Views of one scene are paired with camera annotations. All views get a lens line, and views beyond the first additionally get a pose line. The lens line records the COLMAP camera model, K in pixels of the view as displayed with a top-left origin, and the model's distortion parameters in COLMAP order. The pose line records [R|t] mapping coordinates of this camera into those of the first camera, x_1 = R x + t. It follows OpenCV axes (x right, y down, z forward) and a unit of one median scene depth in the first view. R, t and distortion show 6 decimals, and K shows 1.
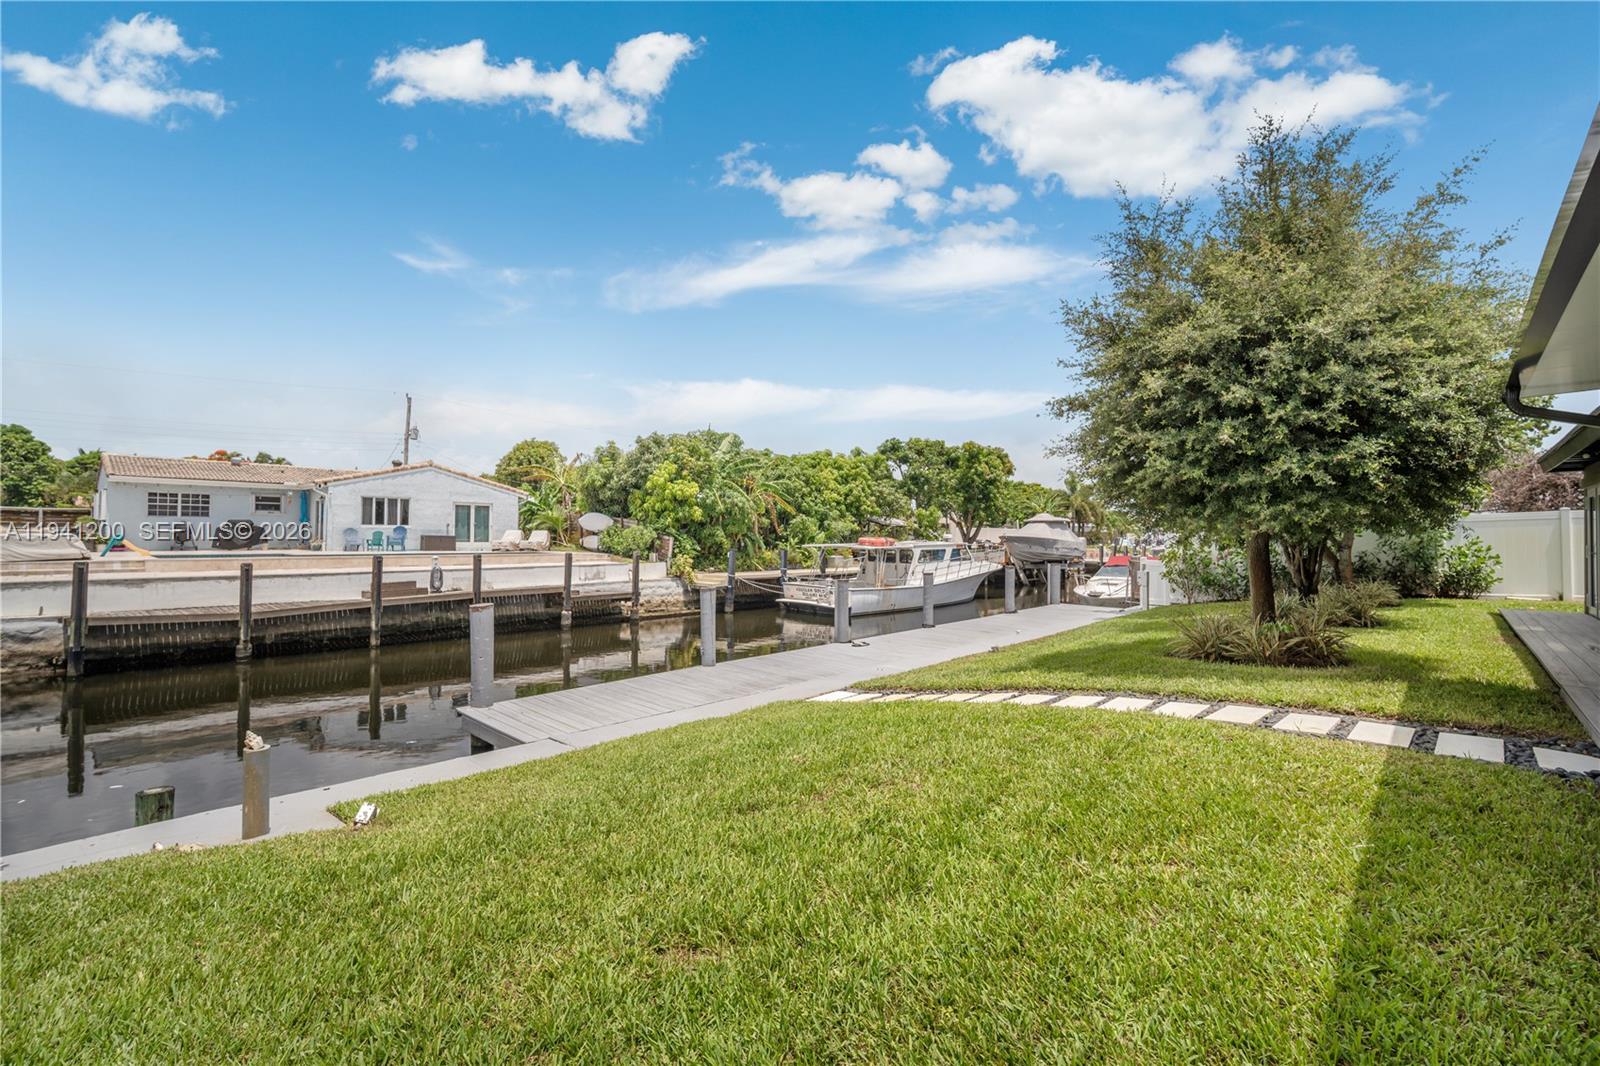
lens RADIAL K [[689.1, 0, 805.7], [0, 689.1, 518.2], [0, 0, 1]] dist [-0.013486, -0.000013]
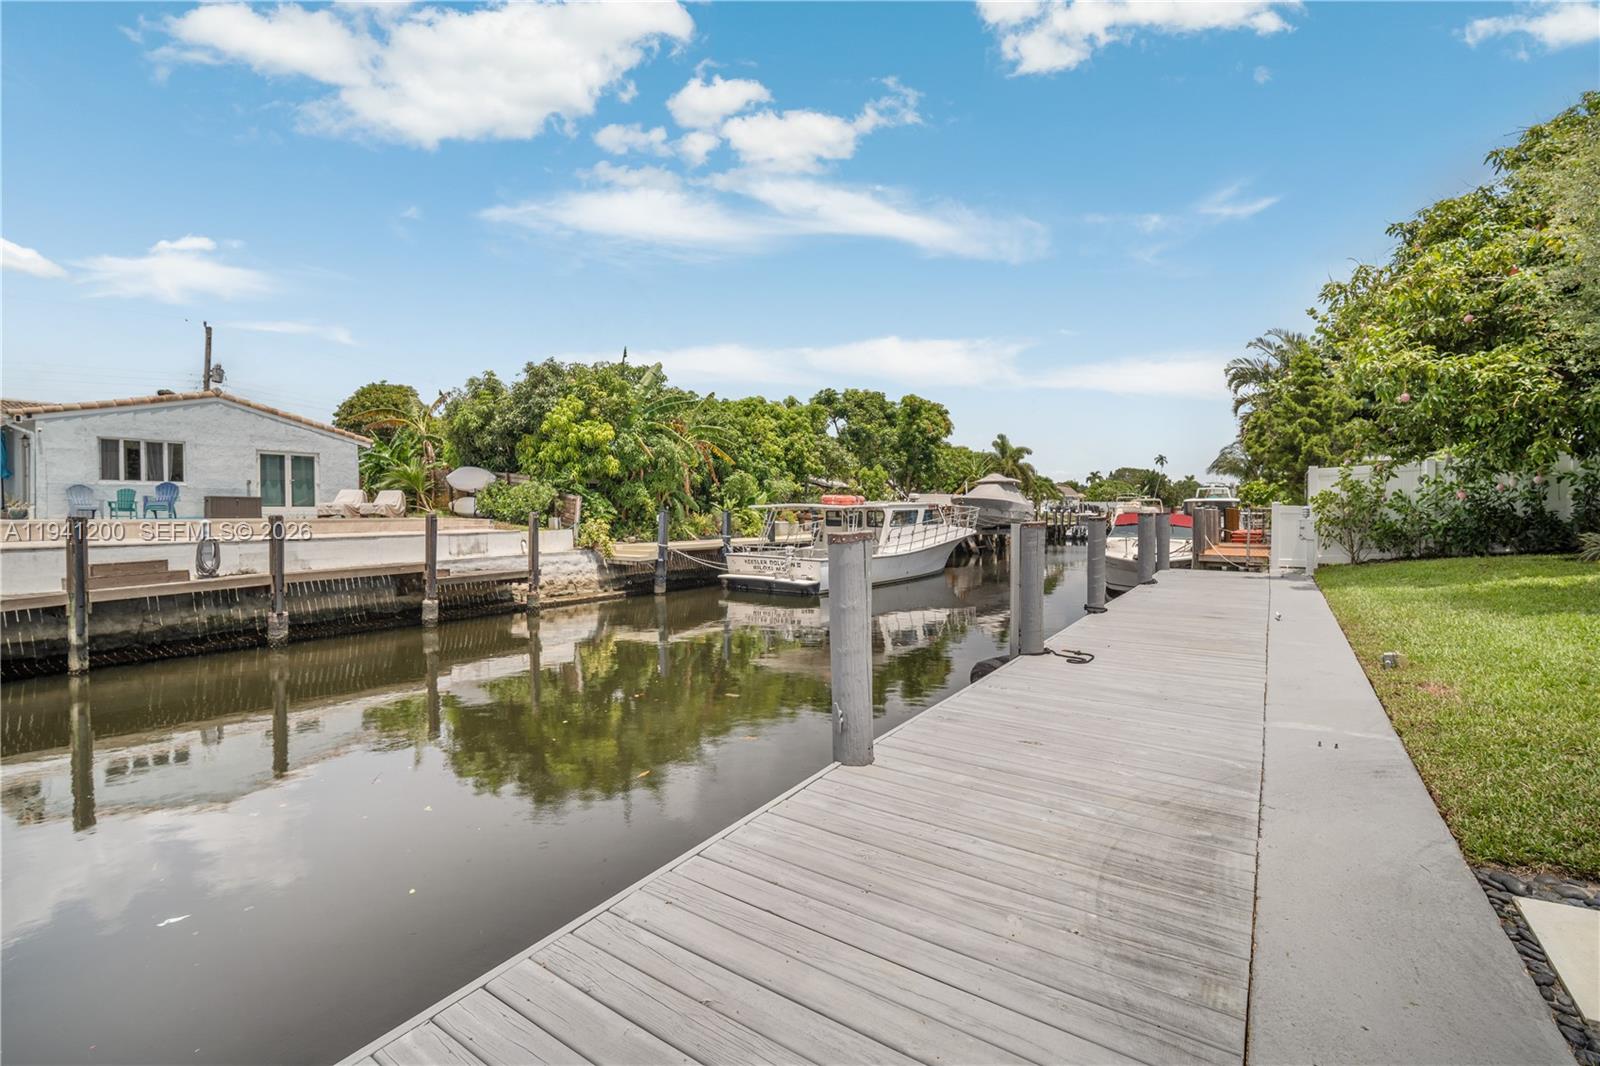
lens RADIAL K [[703.3, 0, 798.7], [0, 703.3, 518.9], [0, 0, 1]] dist [-0.001853, 0.000285]
pose [[0.989669, -0.013687, 0.142719, -0.065449], [0.008315, 0.999237, 0.038168, 0.024301], [-0.143133, -0.036587, 0.989027, 0.201892]]
